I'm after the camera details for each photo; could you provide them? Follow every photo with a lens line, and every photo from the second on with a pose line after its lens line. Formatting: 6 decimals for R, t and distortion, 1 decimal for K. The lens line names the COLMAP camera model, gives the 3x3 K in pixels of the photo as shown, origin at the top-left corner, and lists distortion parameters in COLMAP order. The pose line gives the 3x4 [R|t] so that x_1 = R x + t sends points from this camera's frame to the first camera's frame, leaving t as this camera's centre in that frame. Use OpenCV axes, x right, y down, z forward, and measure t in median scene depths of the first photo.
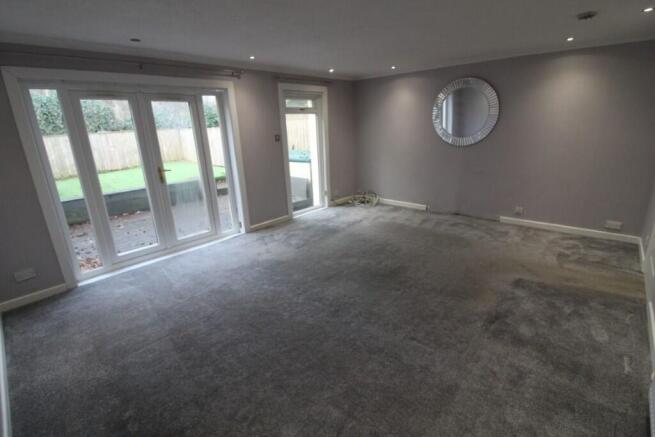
lens RADIAL K [[310.9, 0, 334.5], [0, 310.9, 218.0], [0, 0, 1]] dist [-0.016984, -0.000233]
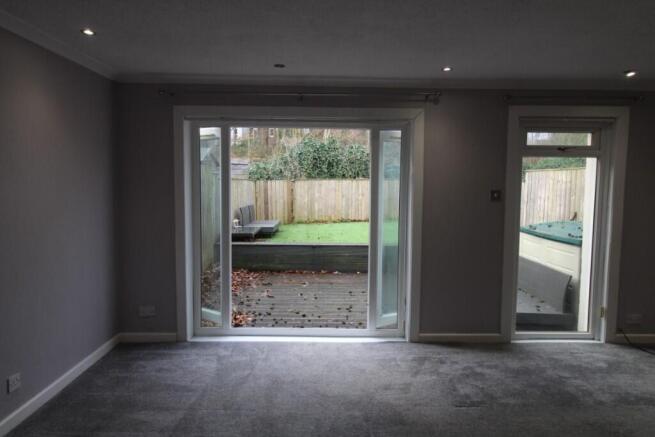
lens RADIAL K [[411.7, 0, 327.5], [0, 411.7, 208.5], [0, 0, 1]] dist [0.002240, -0.000411]
pose [[0.672737, 0.087927, -0.734639, 0.164743], [-0.245133, 0.963322, -0.109180, -0.070281], [0.698094, 0.253533, 0.669616, 0.258082]]
